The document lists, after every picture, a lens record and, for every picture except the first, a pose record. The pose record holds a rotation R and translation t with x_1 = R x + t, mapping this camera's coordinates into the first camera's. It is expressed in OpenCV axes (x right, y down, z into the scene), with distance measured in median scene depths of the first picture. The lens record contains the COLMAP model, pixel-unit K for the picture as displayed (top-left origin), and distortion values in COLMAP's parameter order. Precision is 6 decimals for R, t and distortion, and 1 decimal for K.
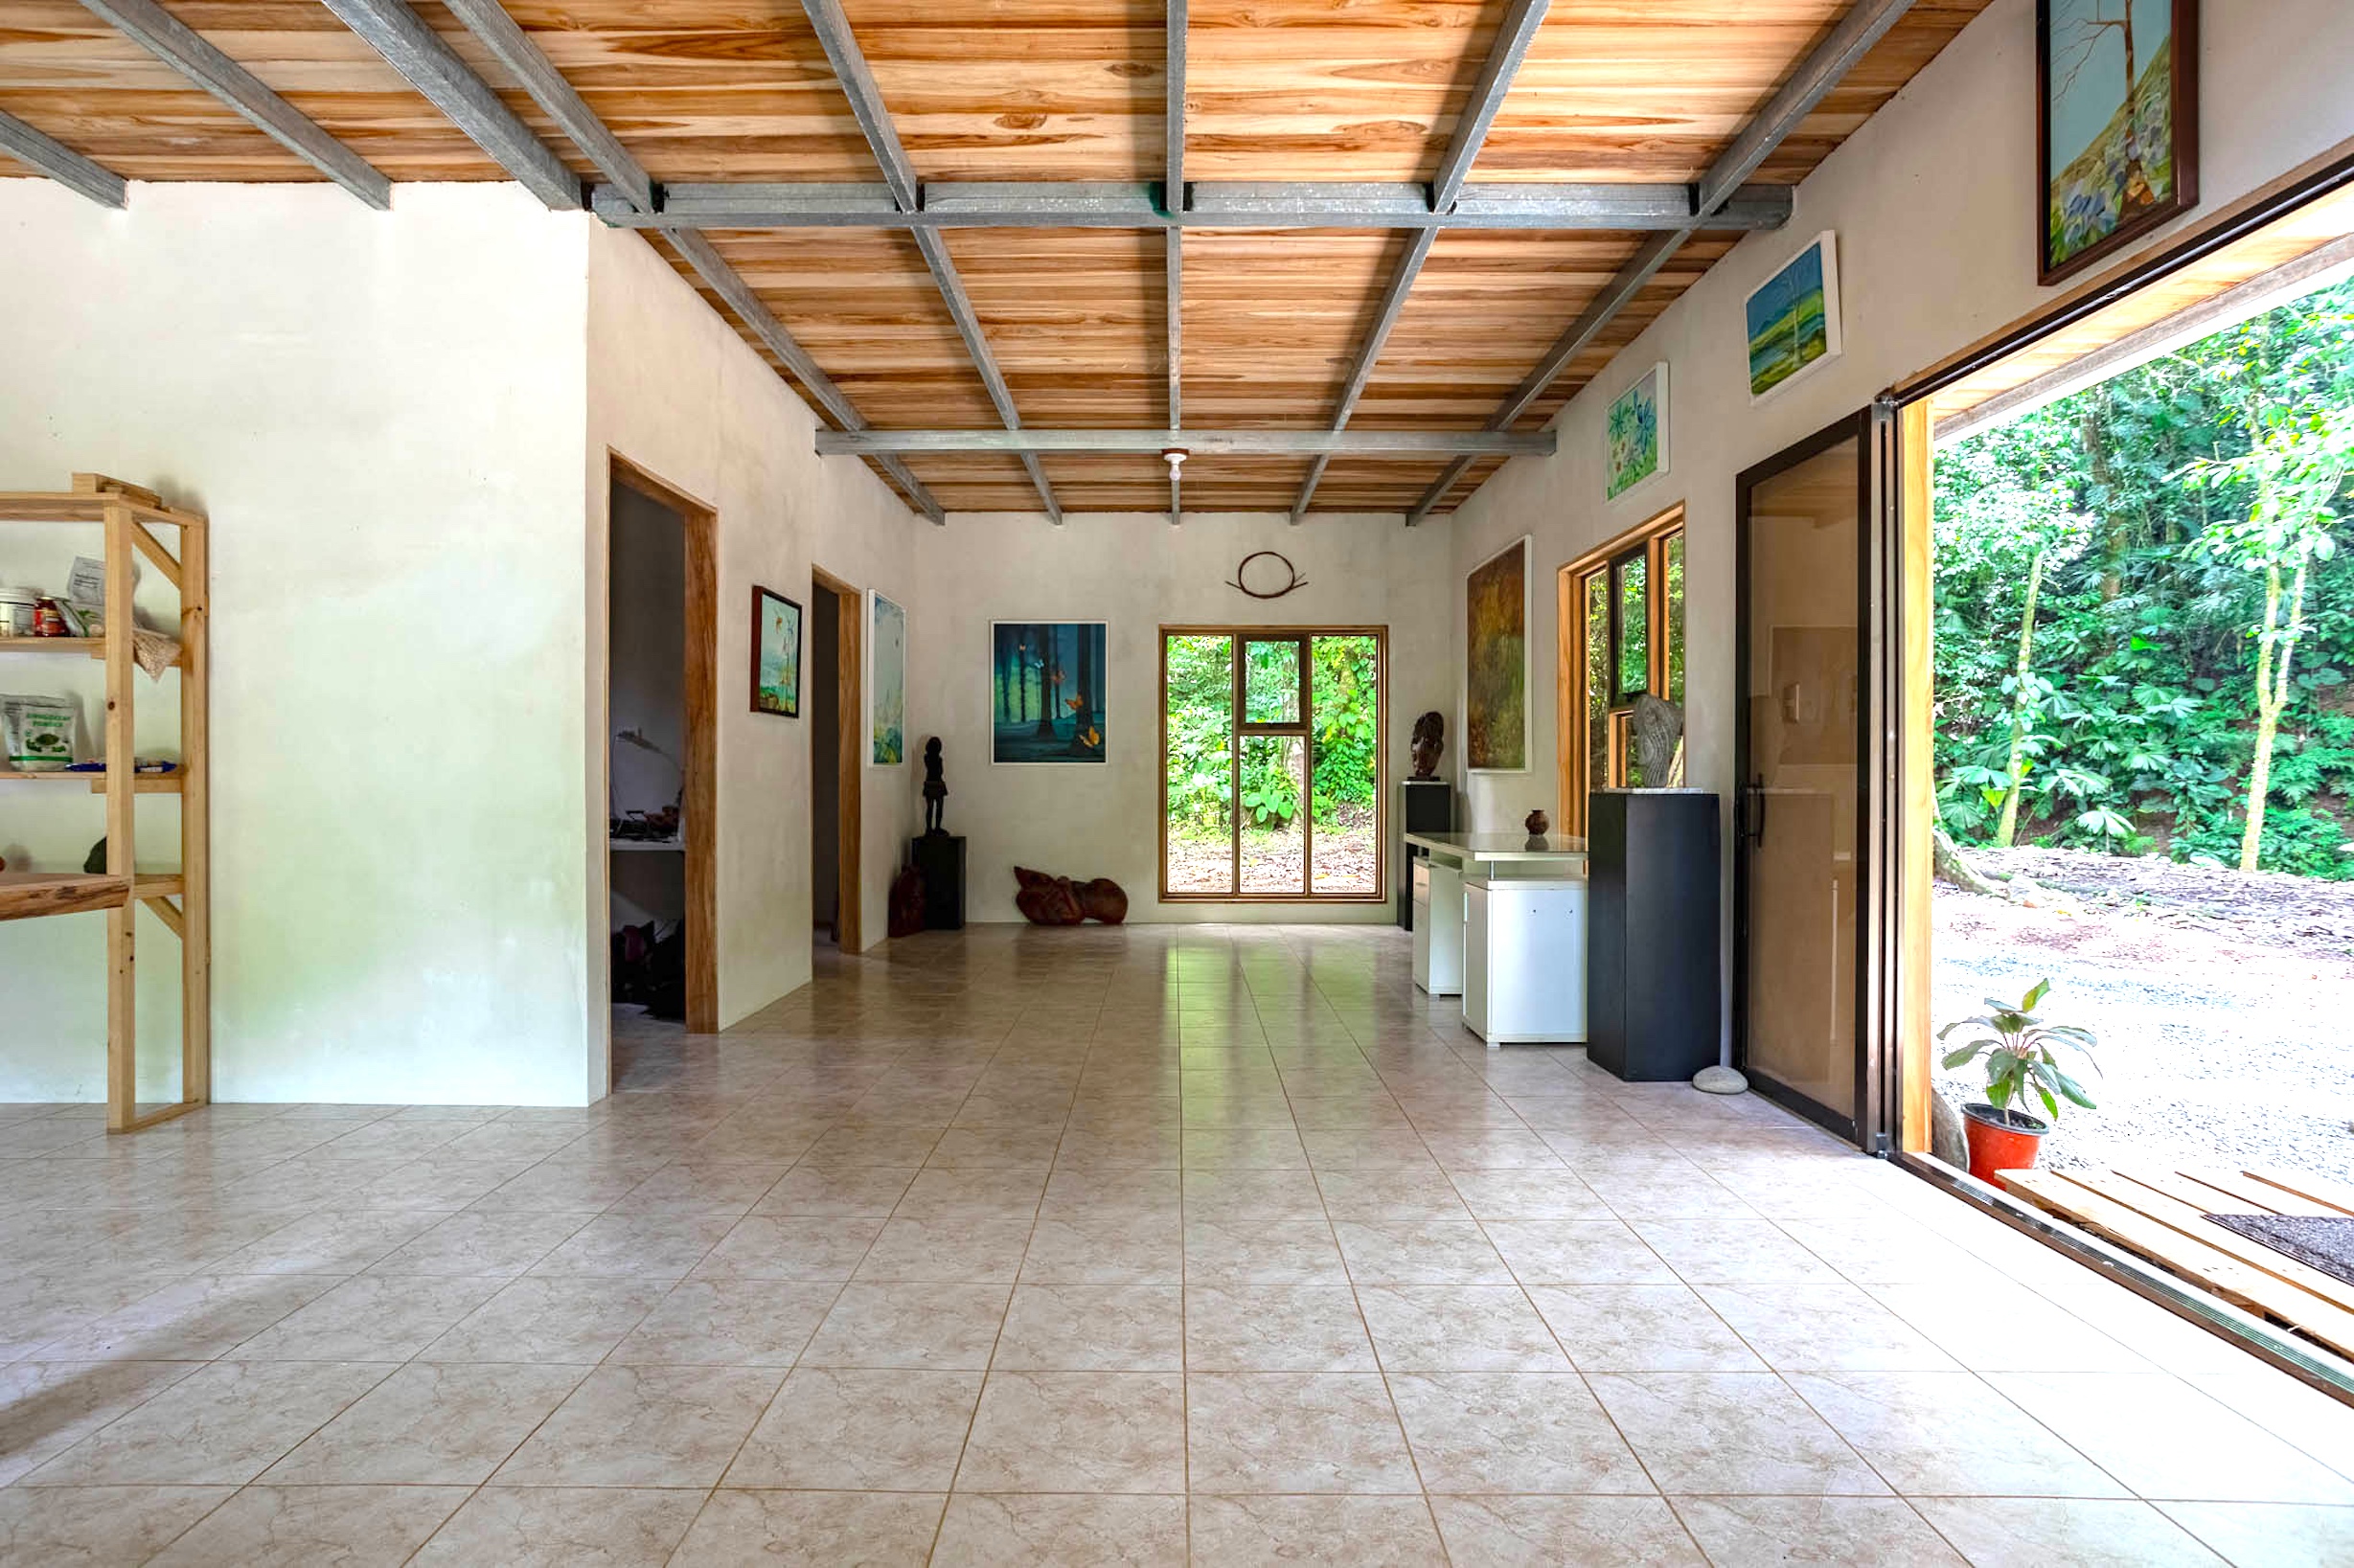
lens RADIAL K [[1150.5, 0, 1164.0], [0, 1150.5, 784.1], [0, 0, 1]] dist [-0.057301, 0.036445]
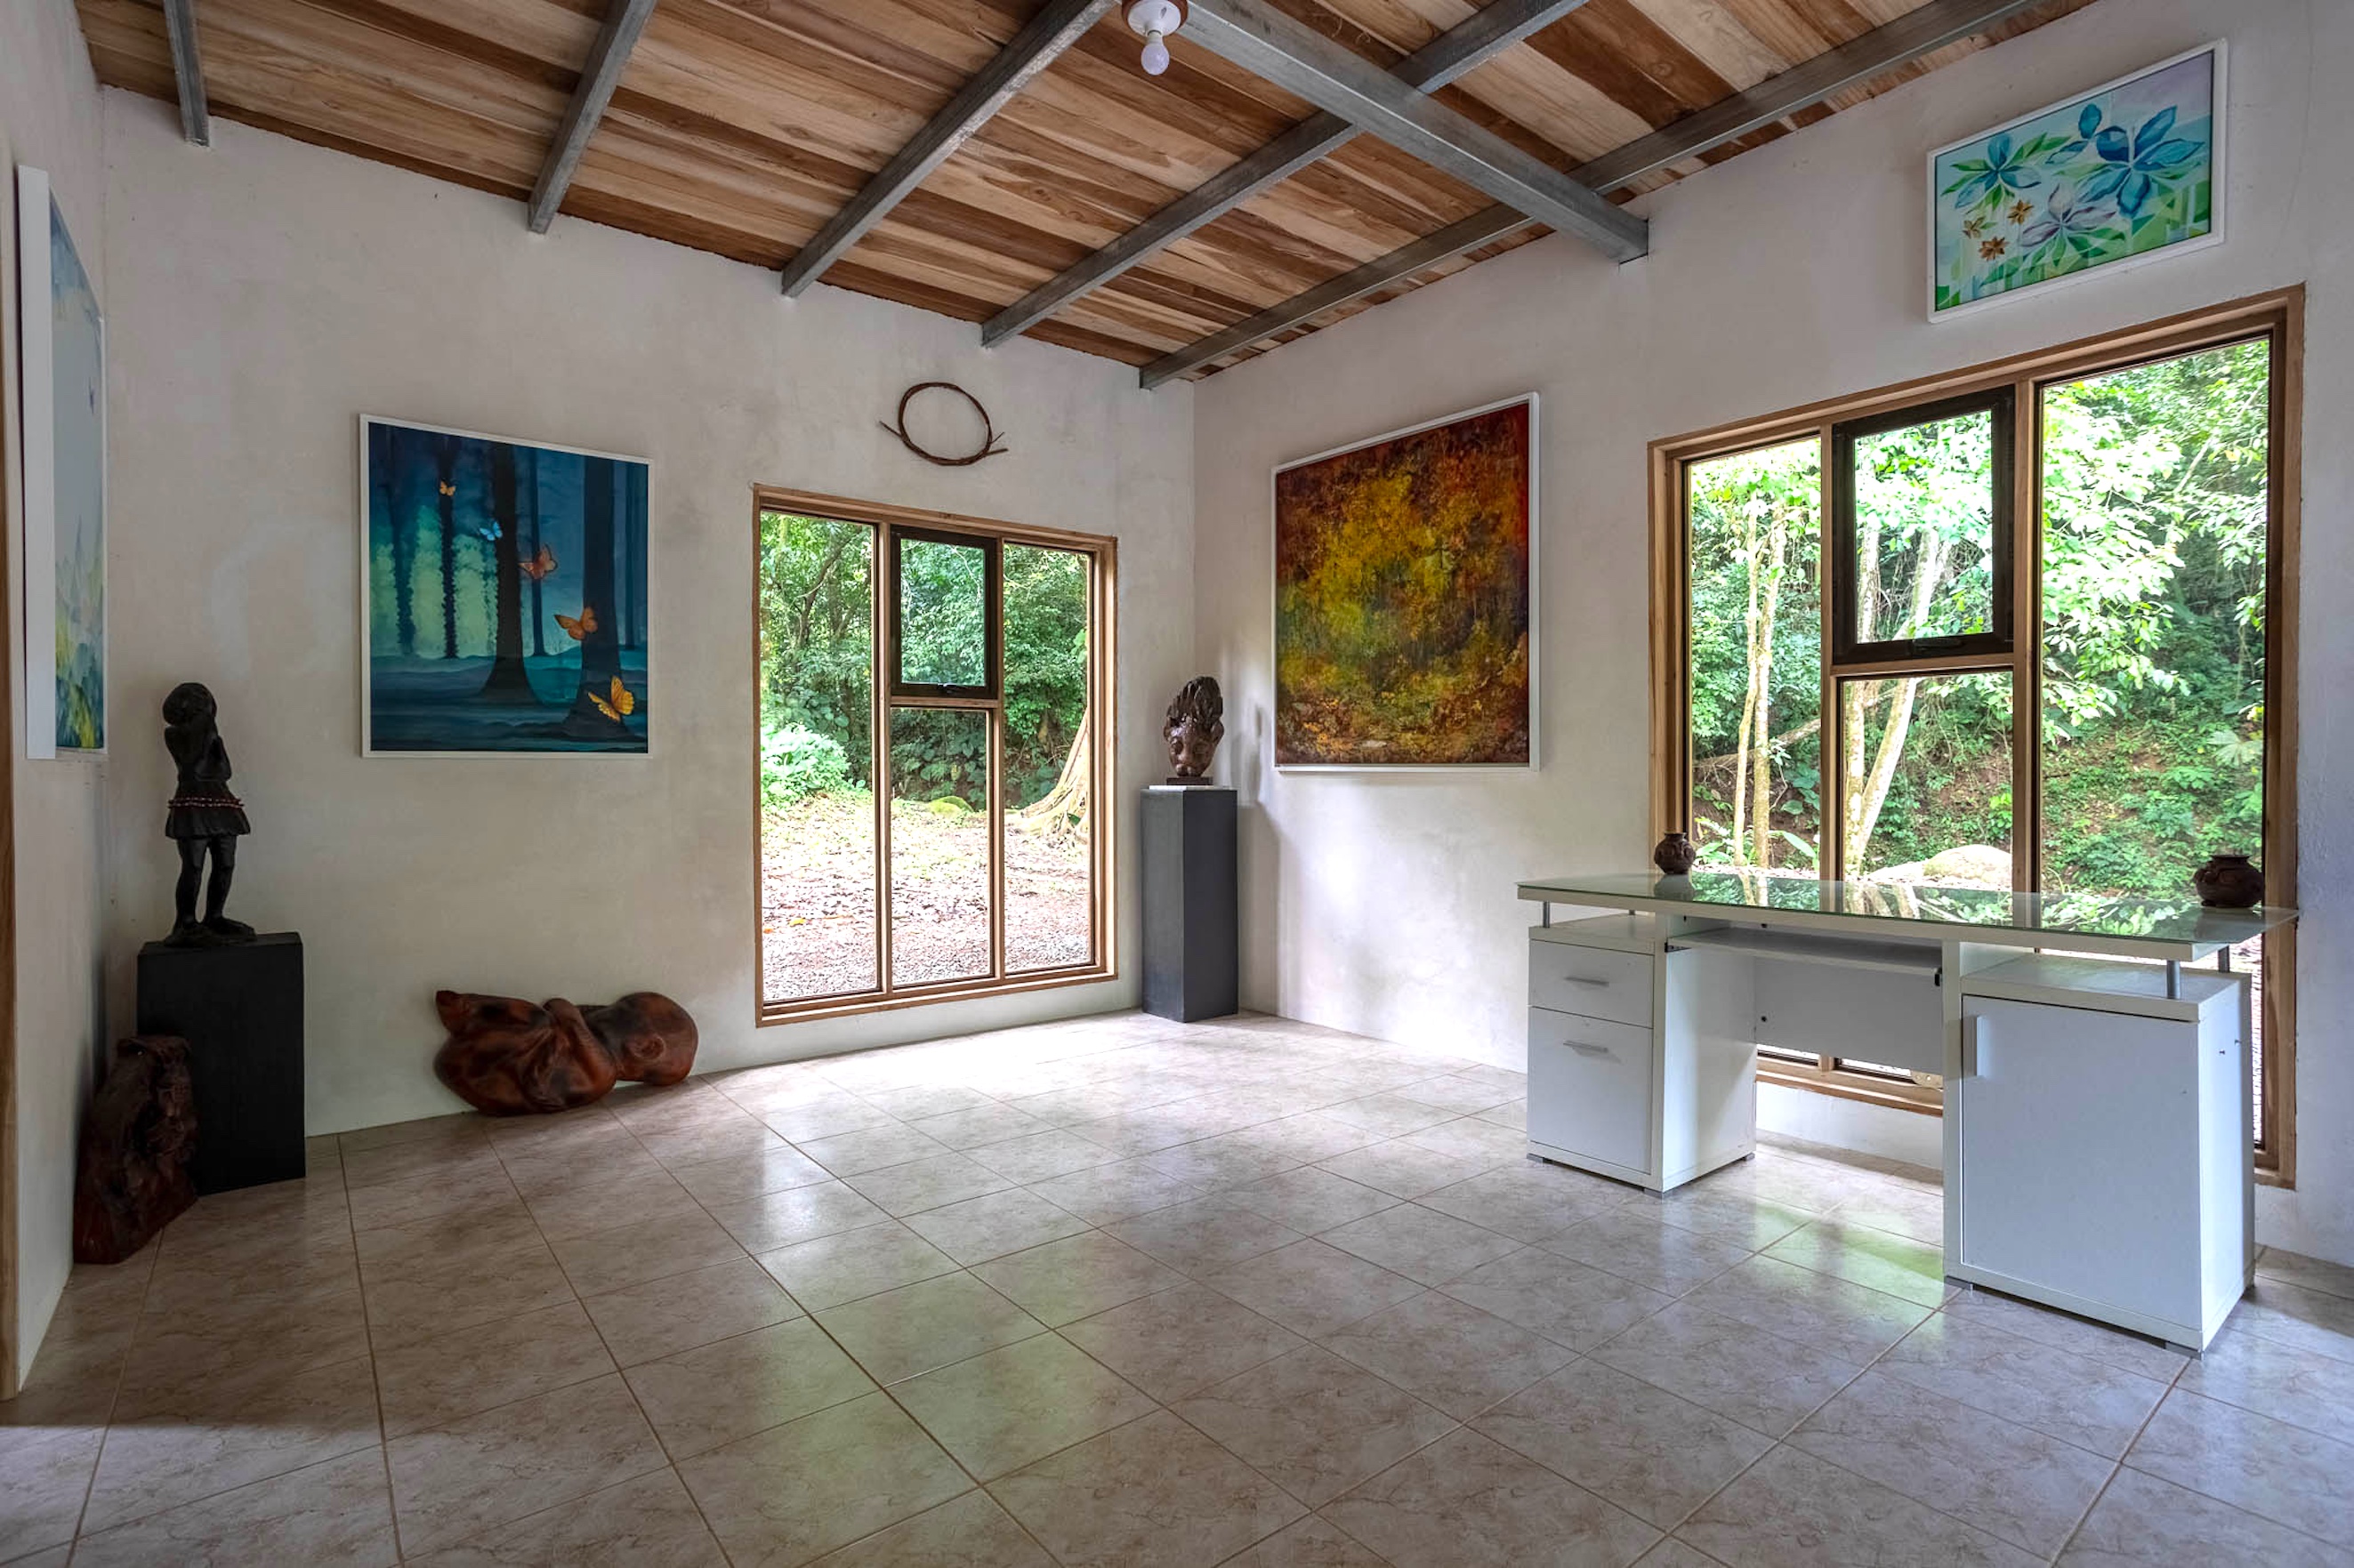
lens RADIAL K [[1144.9, 0, 1168.9], [0, 1144.9, 785.0], [0, 0, 1]] dist [-0.055574, 0.036997]
pose [[0.778401, -0.010376, 0.627682, -0.313847], [0.009205, 0.999945, 0.005114, -0.009881], [-0.627700, 0.001797, 0.778453, 0.864126]]
